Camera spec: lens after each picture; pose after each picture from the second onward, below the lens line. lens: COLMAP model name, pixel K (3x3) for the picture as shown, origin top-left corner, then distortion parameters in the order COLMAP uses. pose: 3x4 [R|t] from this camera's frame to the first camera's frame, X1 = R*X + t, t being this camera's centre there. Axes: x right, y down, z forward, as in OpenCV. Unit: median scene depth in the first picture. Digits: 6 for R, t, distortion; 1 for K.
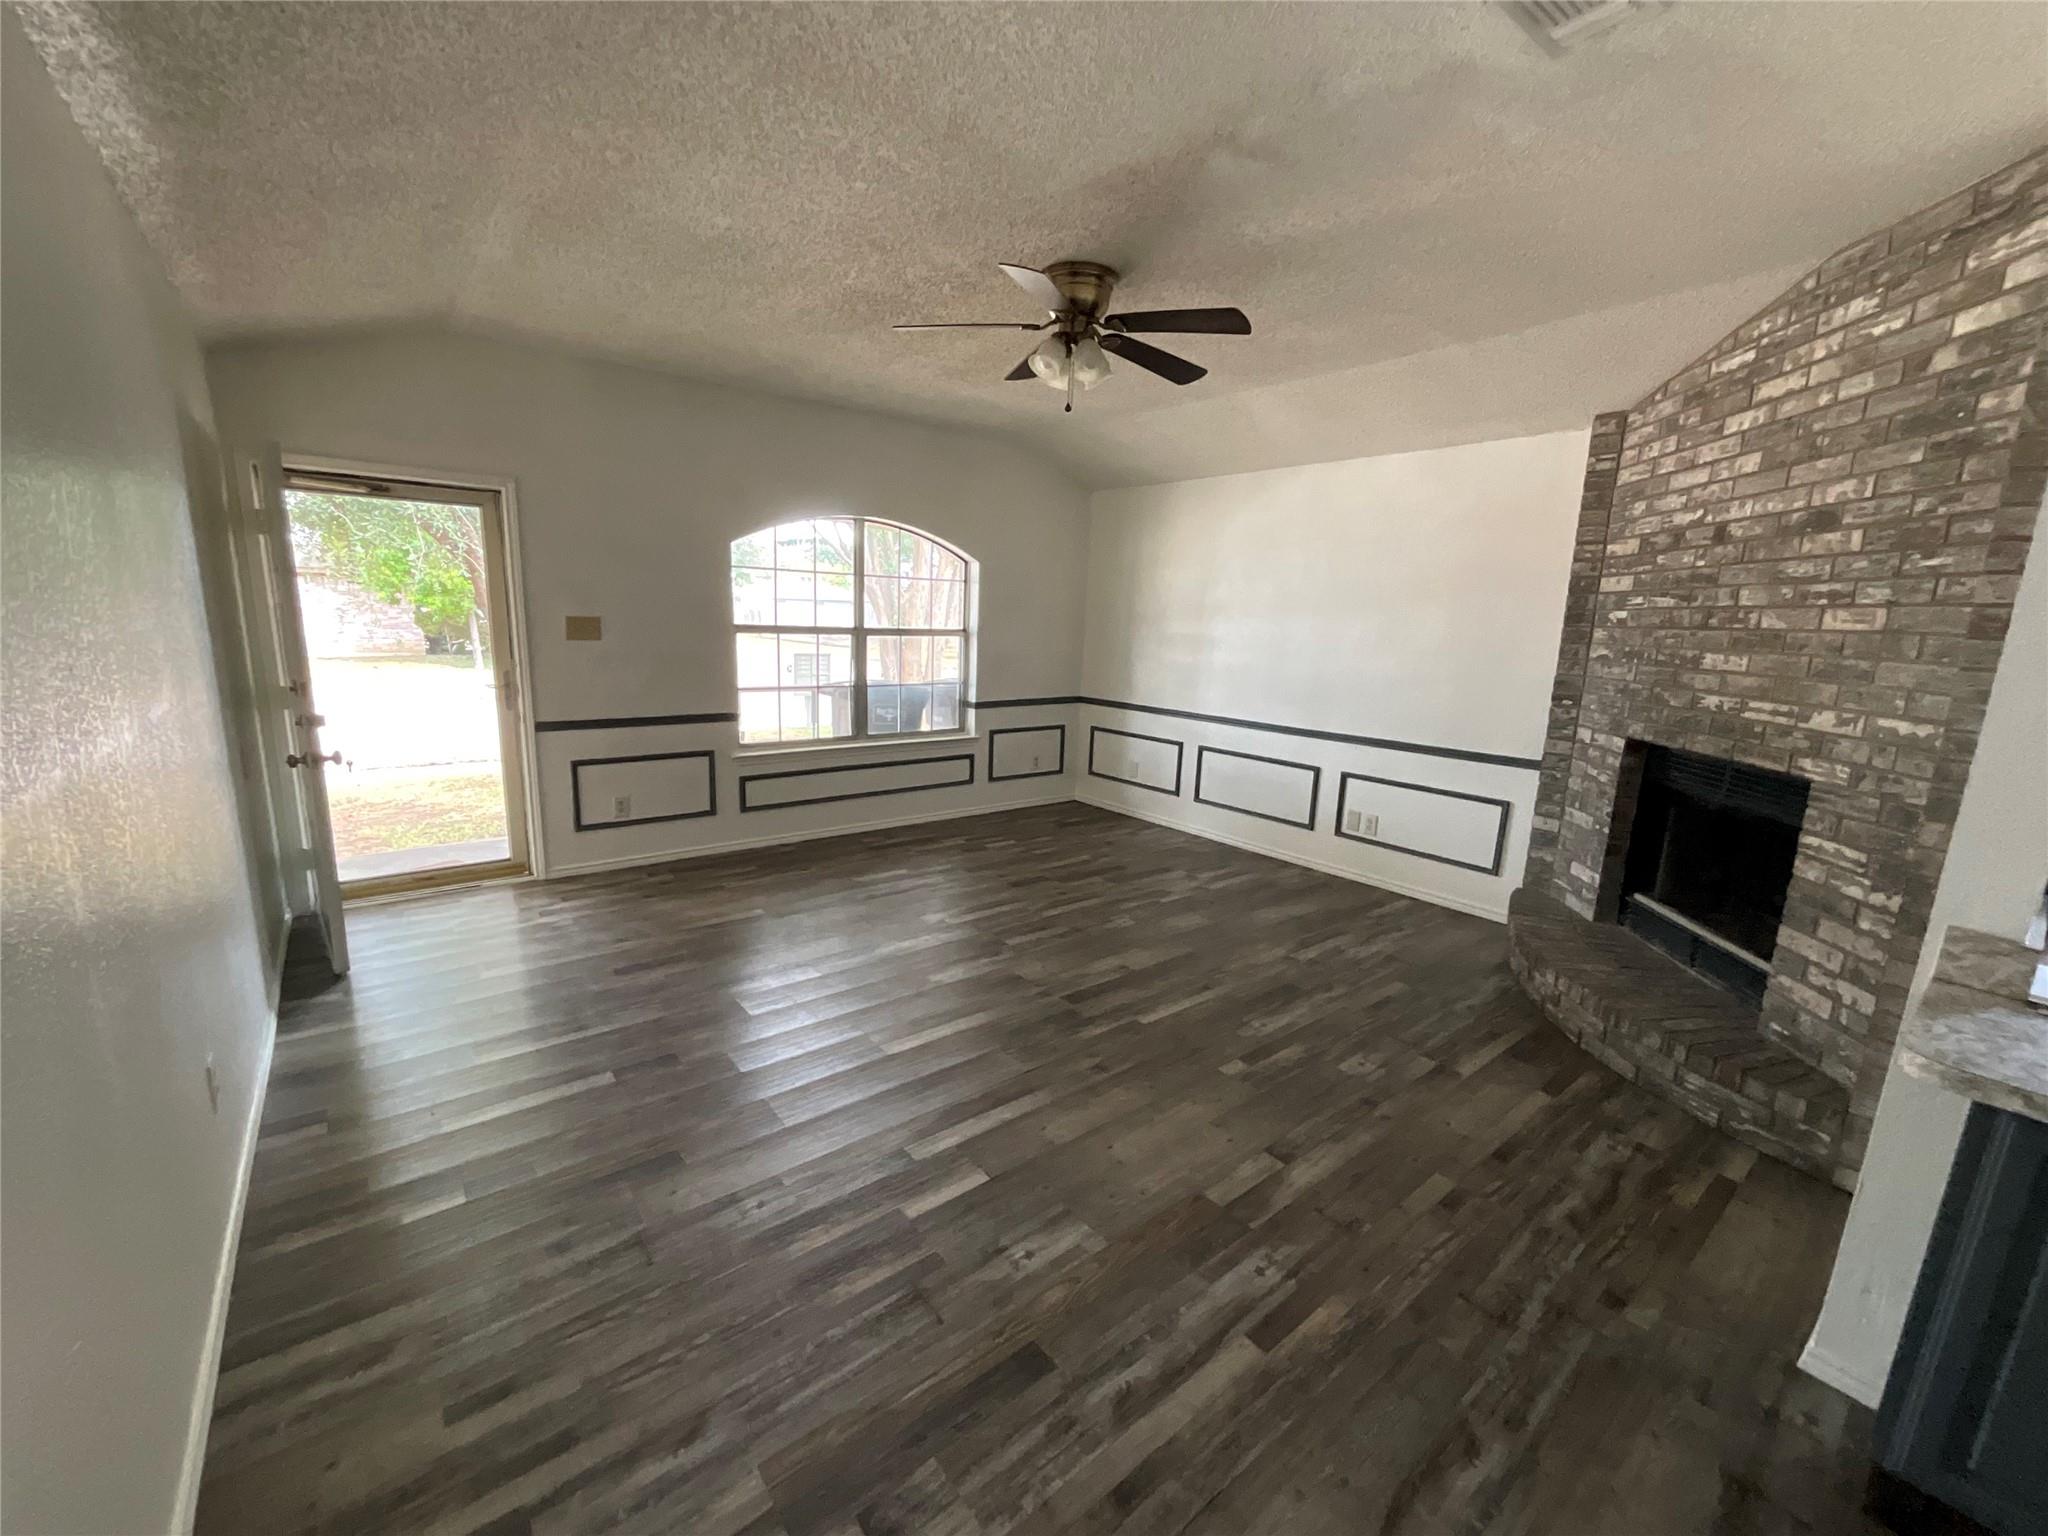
lens RADIAL K [[828.2, 0, 1027.6], [0, 828.2, 779.1], [0, 0, 1]] dist [-0.000012, -0.000251]
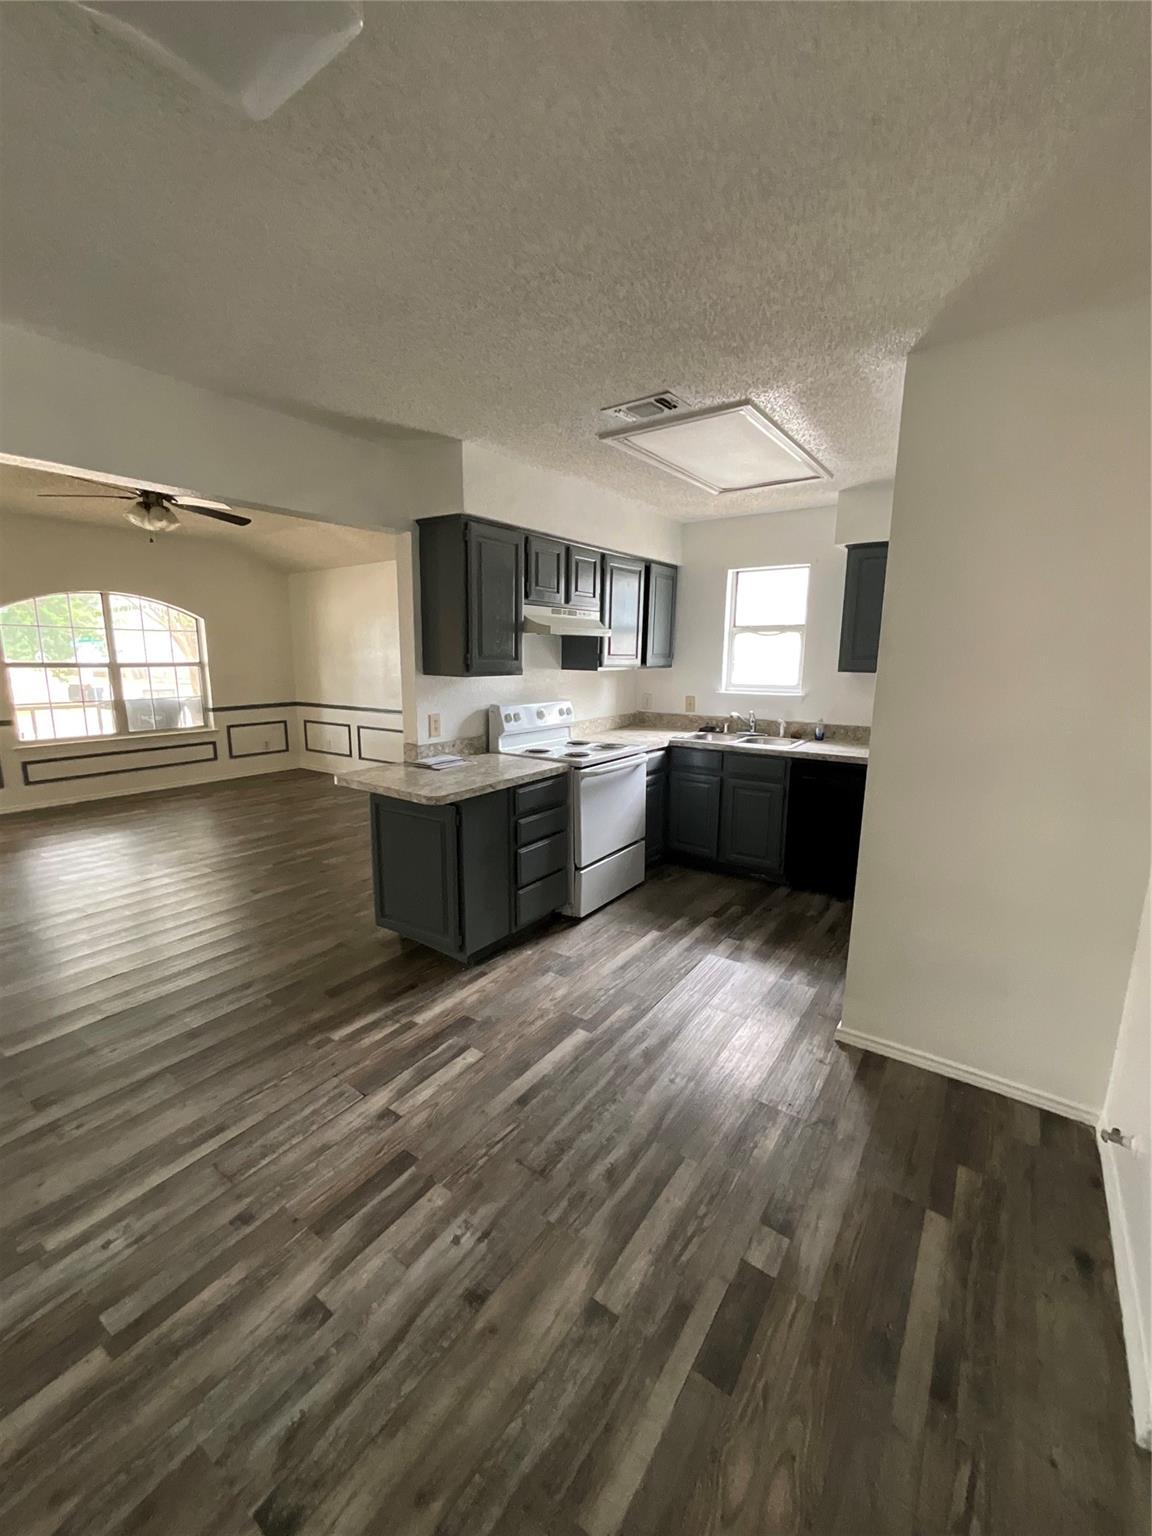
lens RADIAL K [[621.1, 0, 572.5], [0, 621.1, 774.4], [0, 0, 1]] dist [-0.000012, -0.000251]
pose [[0.962574, -0.083026, 0.257988, 0.469851], [0.083644, 0.996459, 0.008599, 0.133753], [-0.257789, 0.013302, 0.966110, -0.525789]]
